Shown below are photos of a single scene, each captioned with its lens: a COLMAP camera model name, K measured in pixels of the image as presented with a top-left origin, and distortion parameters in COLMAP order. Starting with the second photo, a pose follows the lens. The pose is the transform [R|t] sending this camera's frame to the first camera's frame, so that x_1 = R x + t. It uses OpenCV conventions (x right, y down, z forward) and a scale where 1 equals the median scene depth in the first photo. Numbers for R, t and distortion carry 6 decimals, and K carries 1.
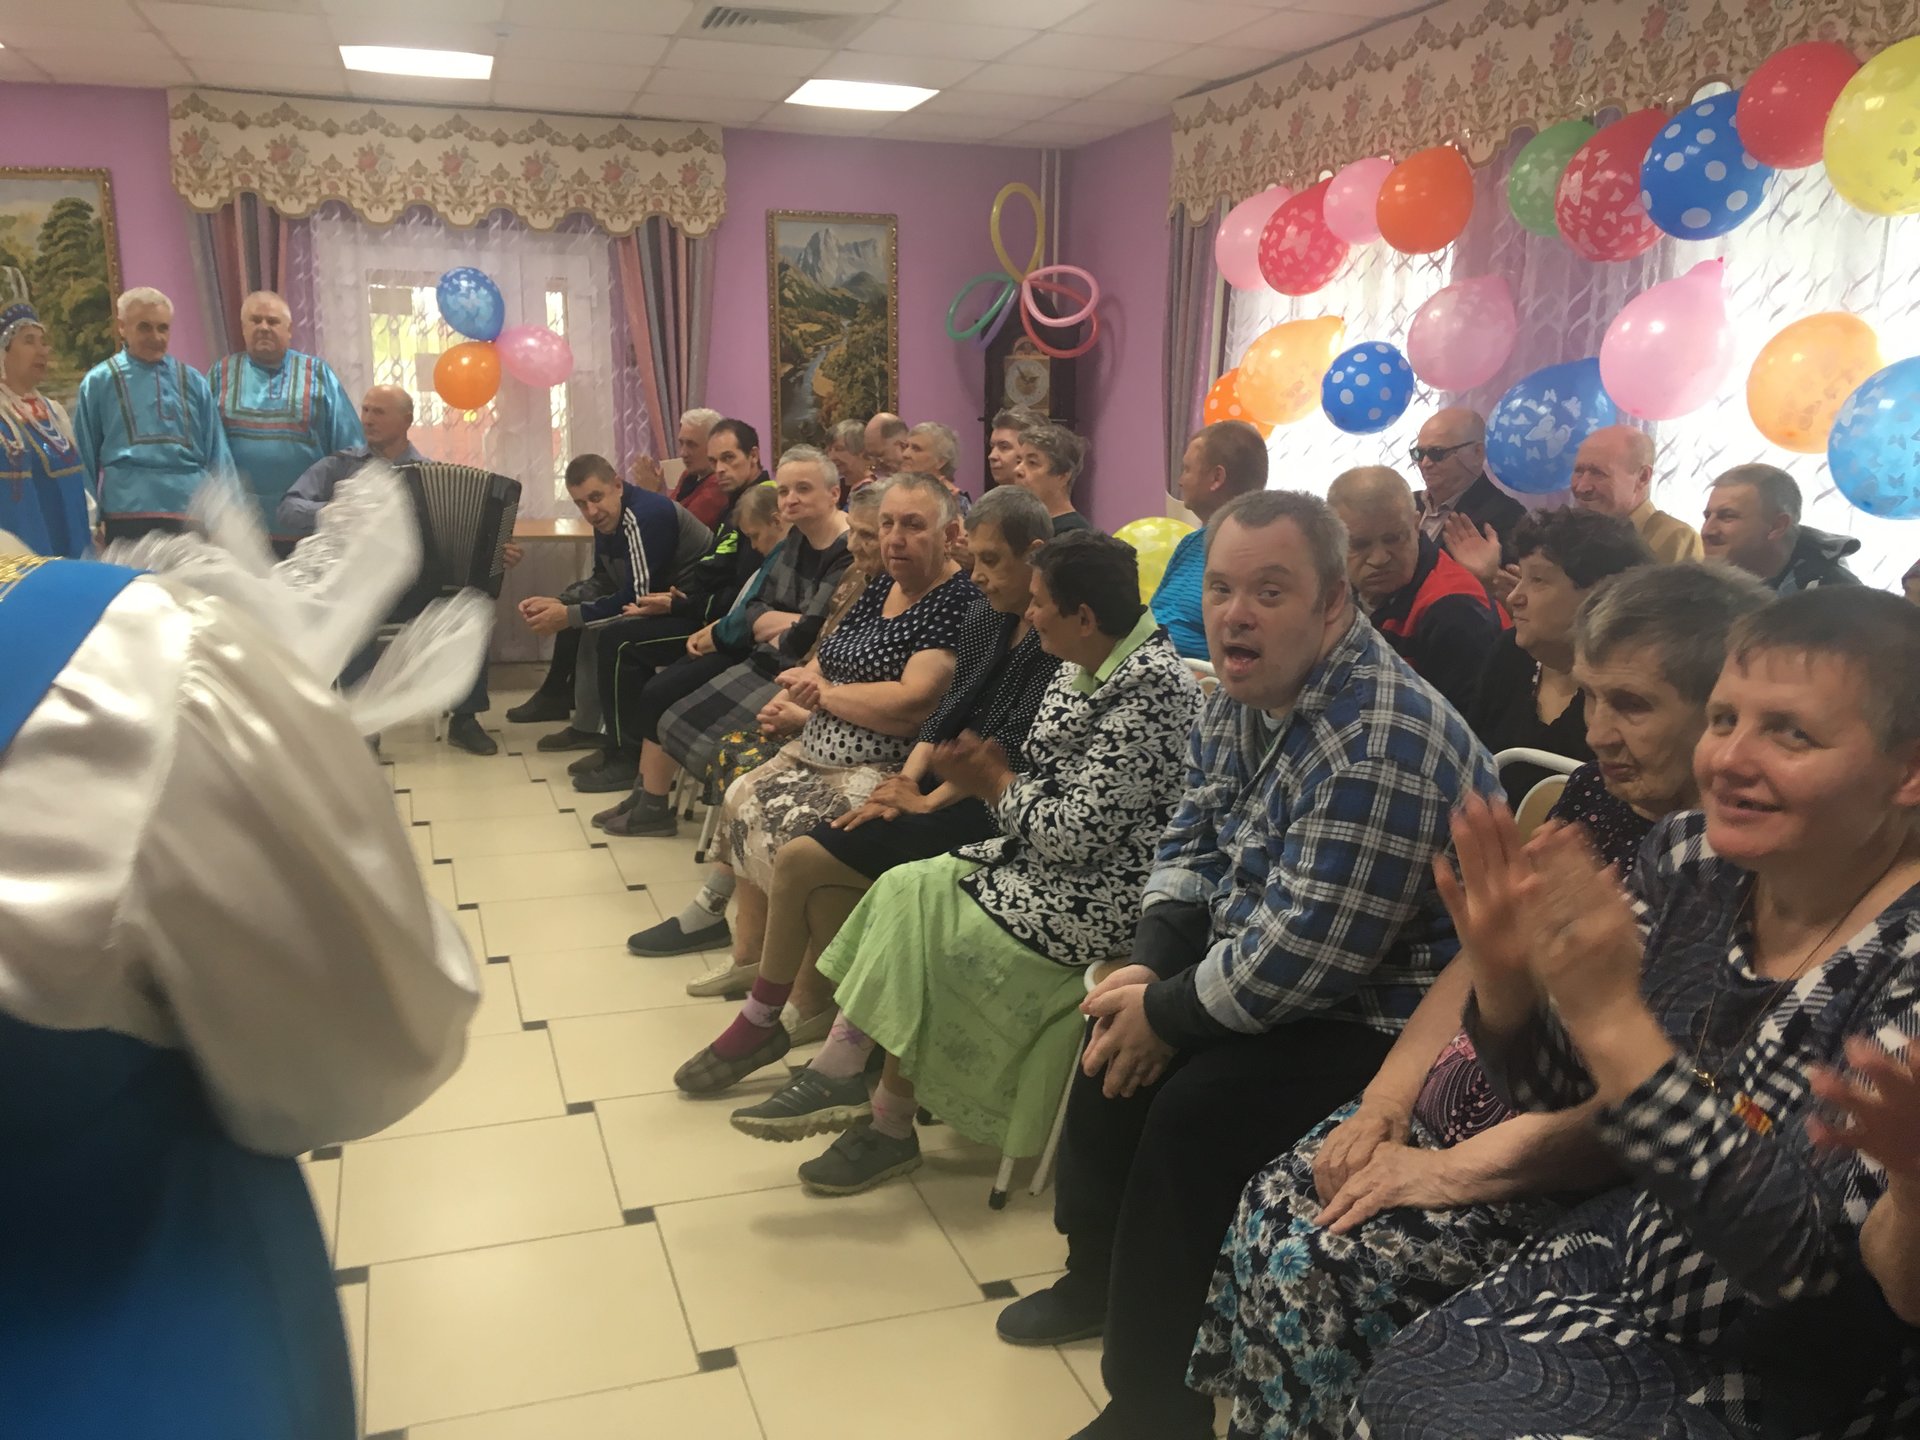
lens RADIAL K [[1618.9, 0, 954.2], [0, 1618.9, 724.7], [0, 0, 1]] dist [0.120806, -0.195151]
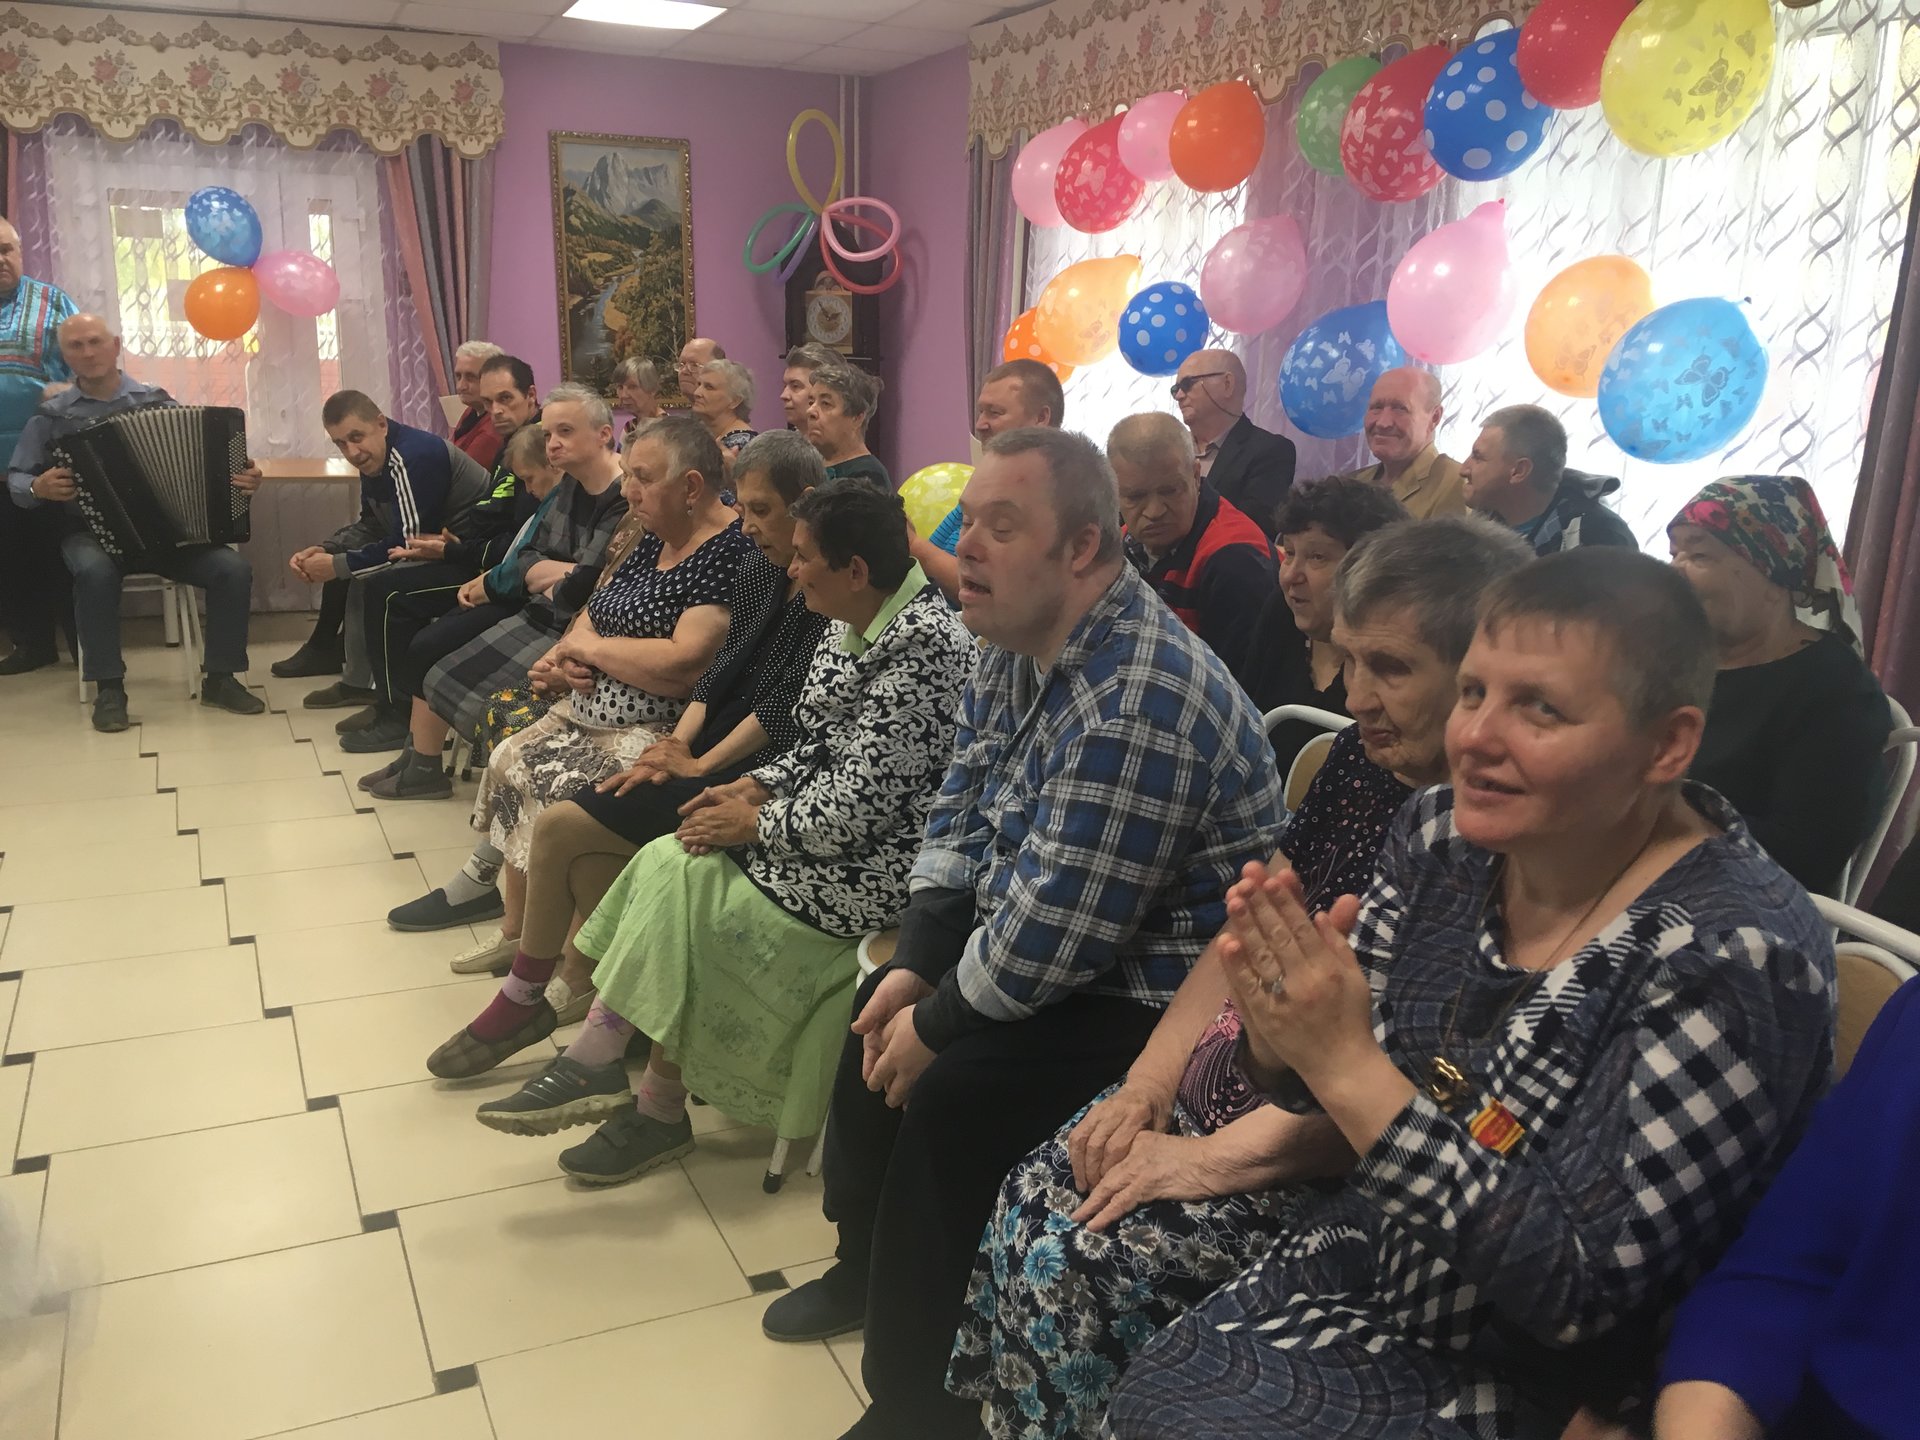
lens RADIAL K [[1616.4, 0, 950.5], [0, 1616.4, 719.9], [0, 0, 1]] dist [0.131547, -0.202974]
pose [[0.994534, -0.016714, 0.103068, 0.014084], [0.013137, 0.999291, 0.035293, -0.004634], [-0.103585, -0.033746, 0.994048, 0.019034]]
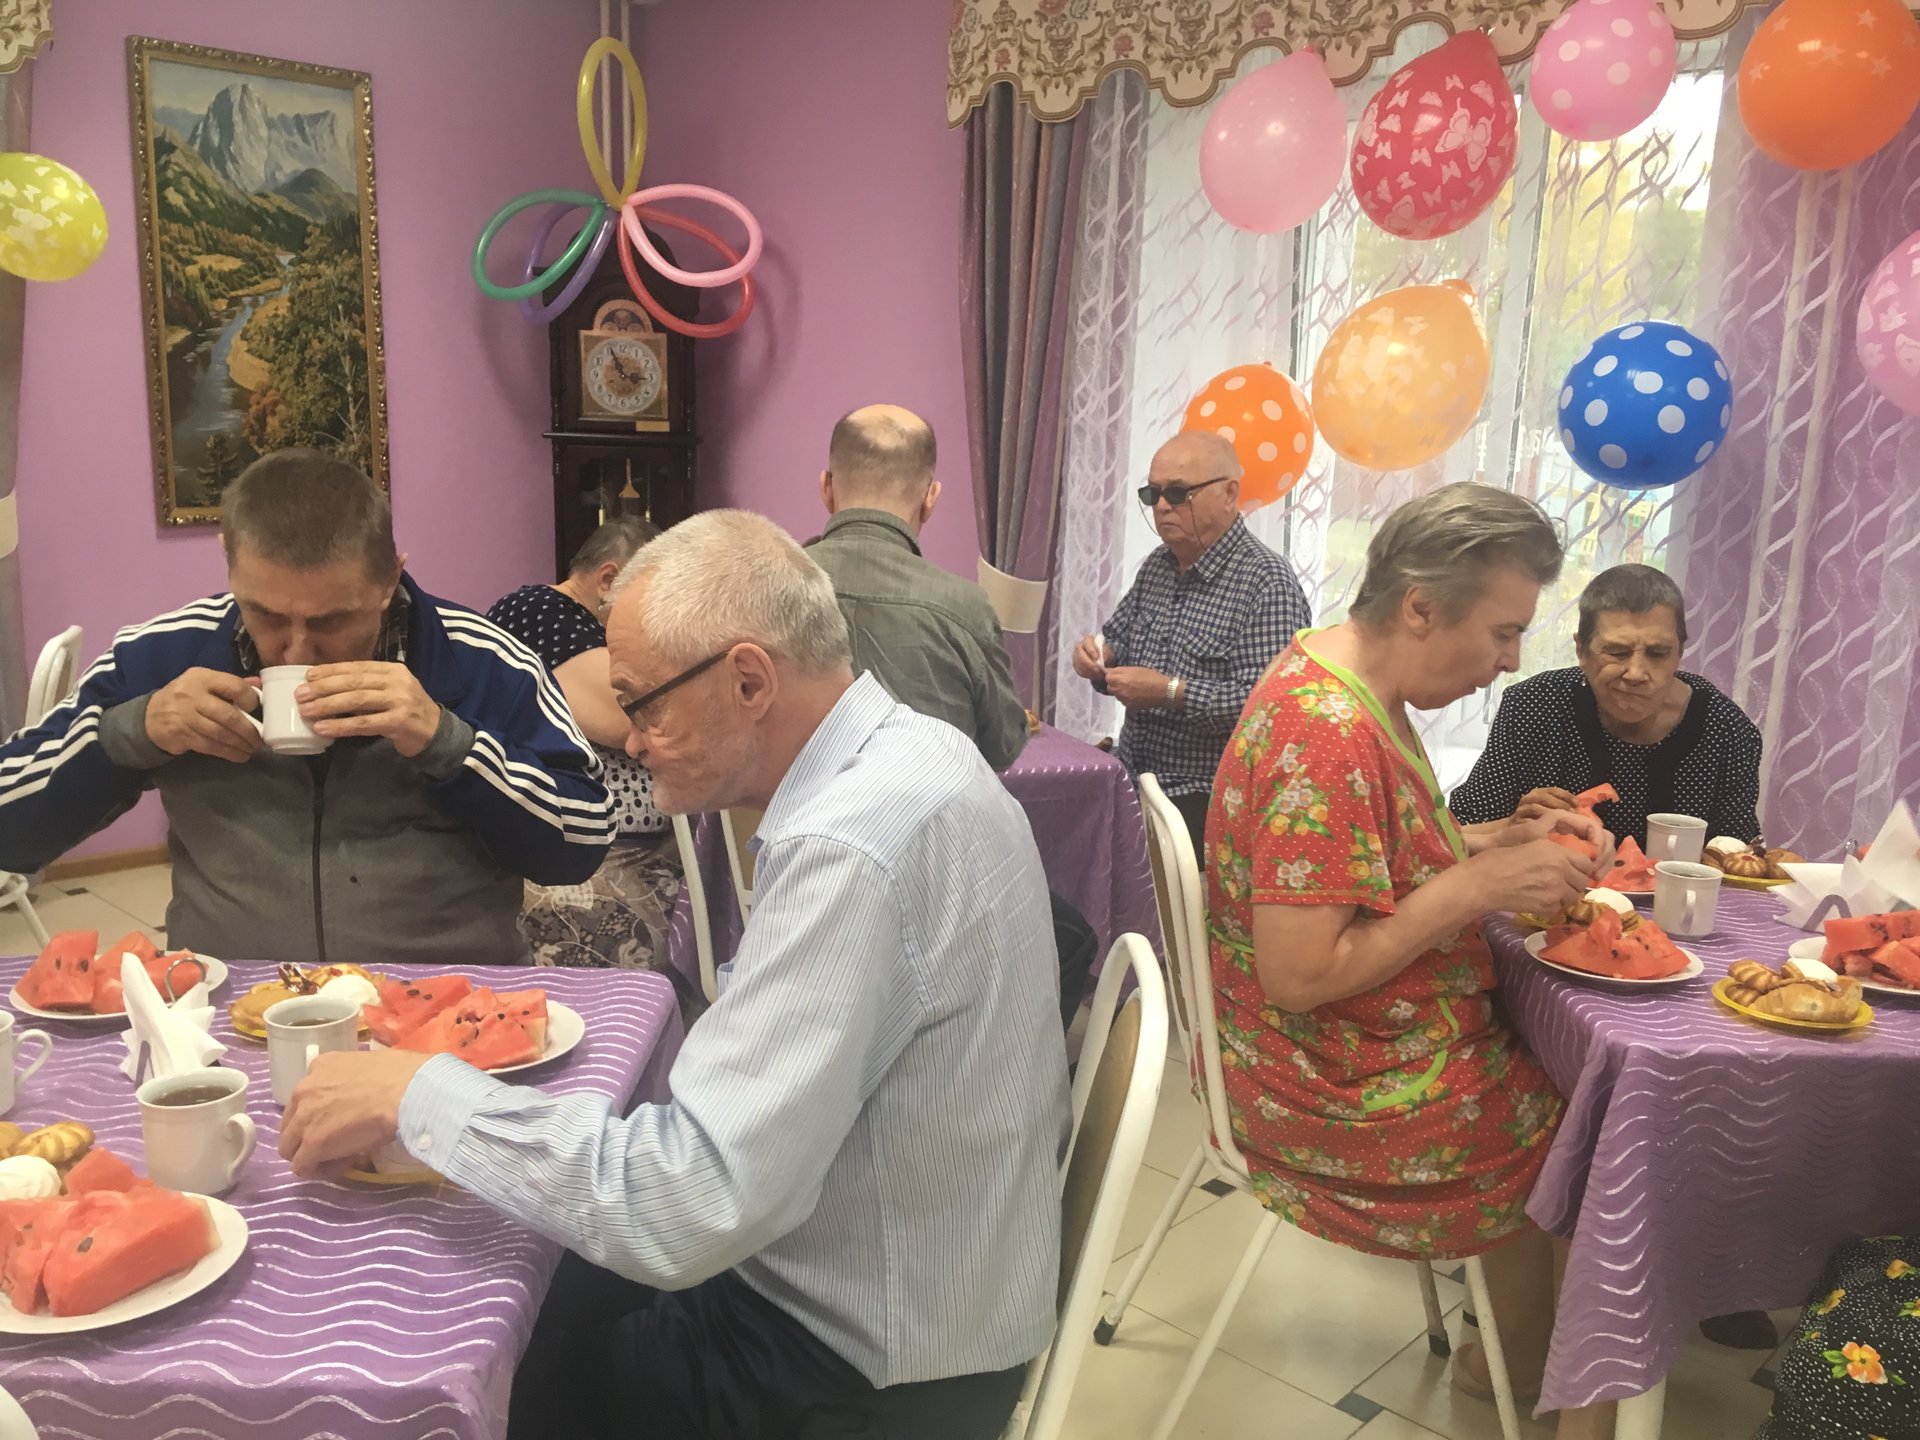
lens RADIAL K [[1633.0, 0, 952.7], [0, 1633.0, 722.0], [0, 0, 1]] dist [0.117899, -0.197440]
pose [[0.886827, -0.070737, 0.456656, -0.152658], [0.071147, 0.997332, 0.016322, -0.093527], [-0.456593, 0.018014, 0.889494, 0.450977]]
